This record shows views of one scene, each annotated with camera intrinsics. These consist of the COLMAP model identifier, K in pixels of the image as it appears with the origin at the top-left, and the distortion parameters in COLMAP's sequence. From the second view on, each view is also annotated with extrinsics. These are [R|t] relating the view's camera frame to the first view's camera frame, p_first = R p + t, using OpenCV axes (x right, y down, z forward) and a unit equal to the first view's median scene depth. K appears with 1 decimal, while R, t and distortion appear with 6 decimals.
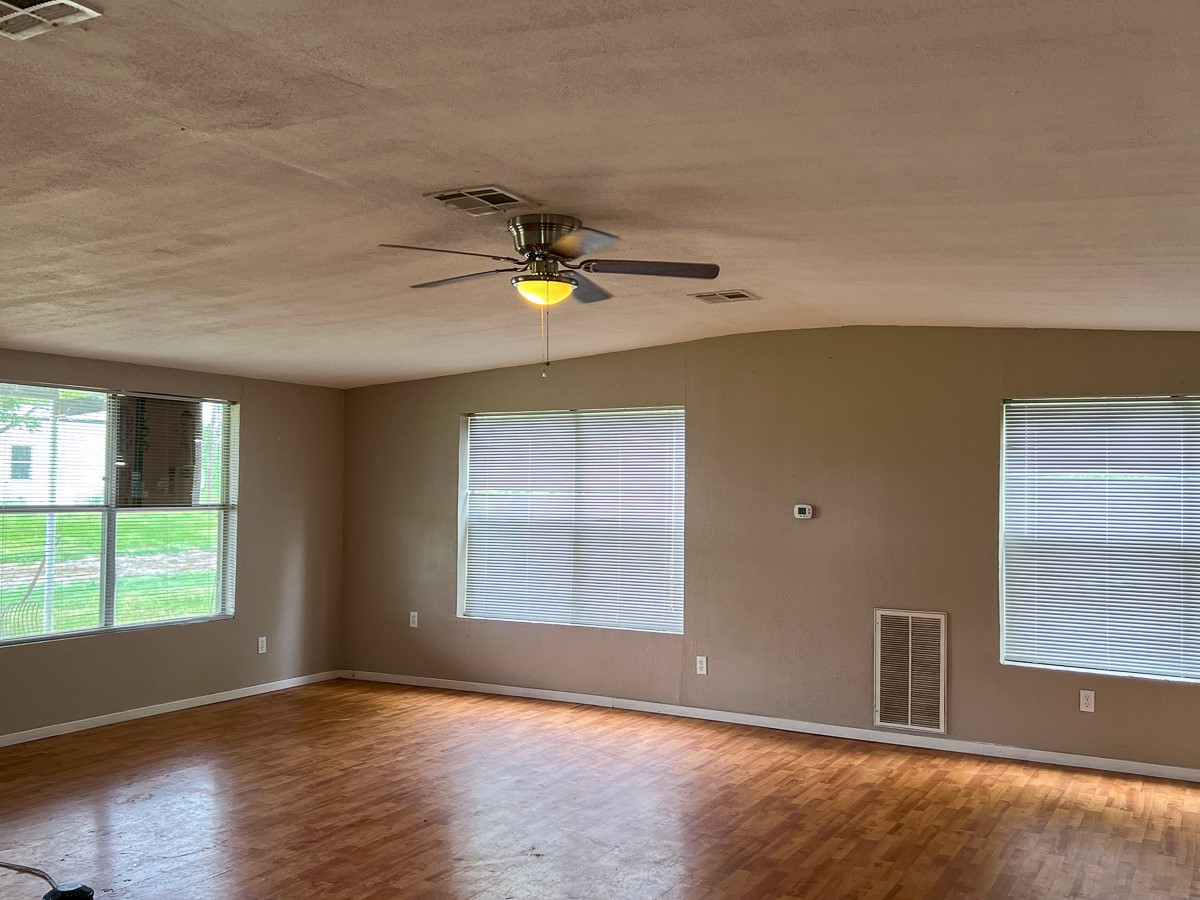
lens RADIAL K [[1118.5, 0, 600.9], [0, 1118.5, 461.7], [0, 0, 1]] dist [0.019663, 0.000000]
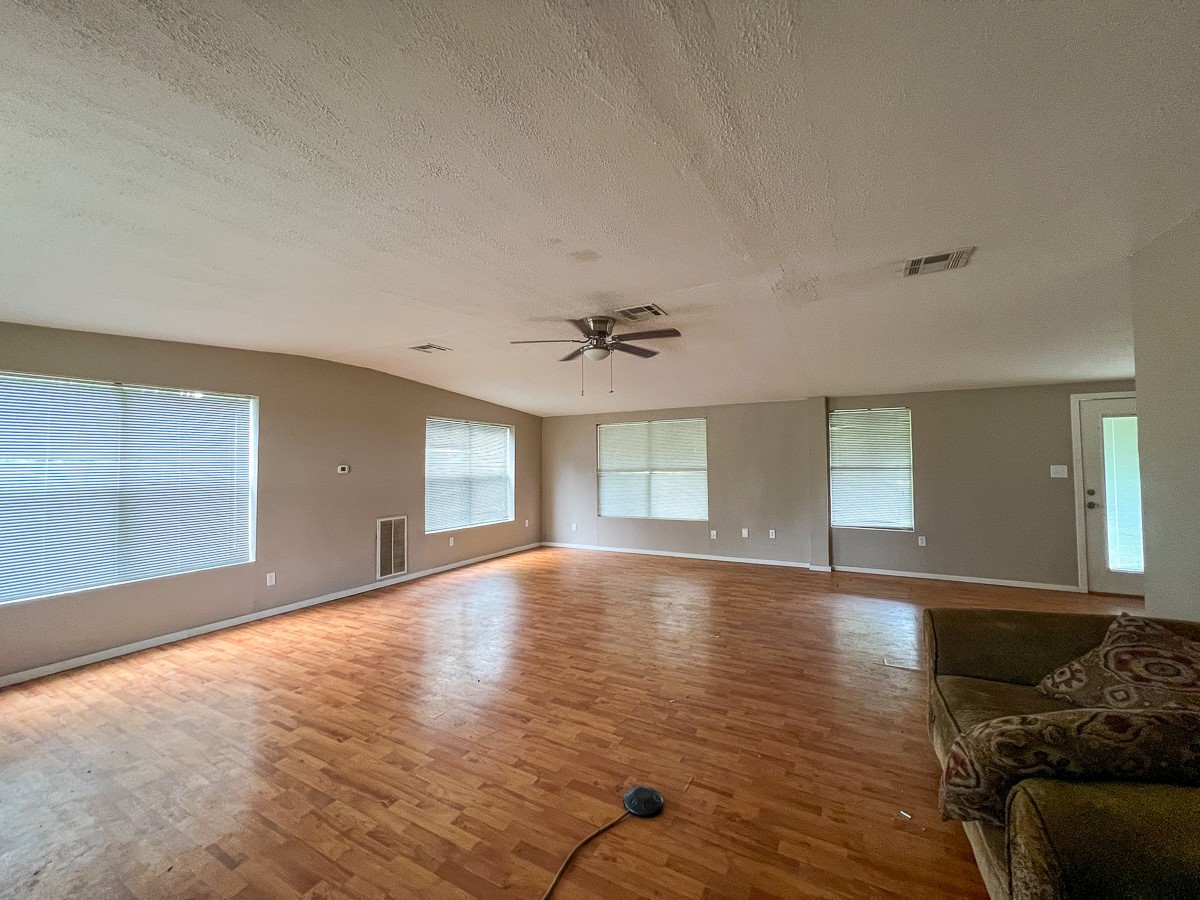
lens RADIAL K [[485.5, 0, 597.3], [0, 485.5, 444.9], [0, 0, 1]] dist [0.003008, 0.000177]
pose [[-0.009423, 0.024257, 0.999661, -0.612326], [-0.014979, 0.999590, -0.024396, 0.020701], [-0.999843, -0.015204, -0.009056, 0.658374]]
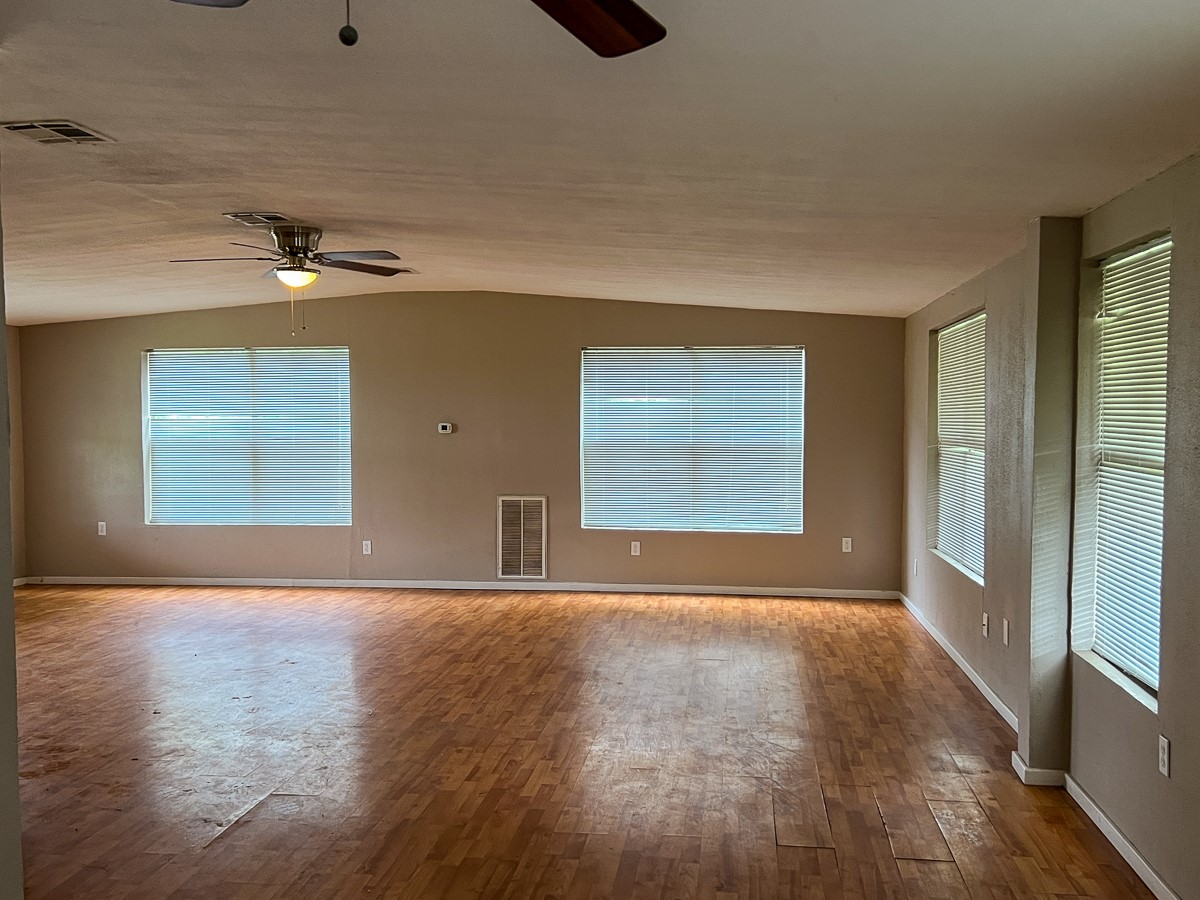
lens RADIAL K [[1118.5, 0, 605.3], [0, 1118.5, 452.2], [0, 0, 1]] dist [0.019663, 0.000000]
pose [[0.926889, -0.026140, 0.374424, -0.159653], [0.003755, 0.998168, 0.060389, -0.008120], [-0.375316, -0.054567, 0.925289, -0.358557]]
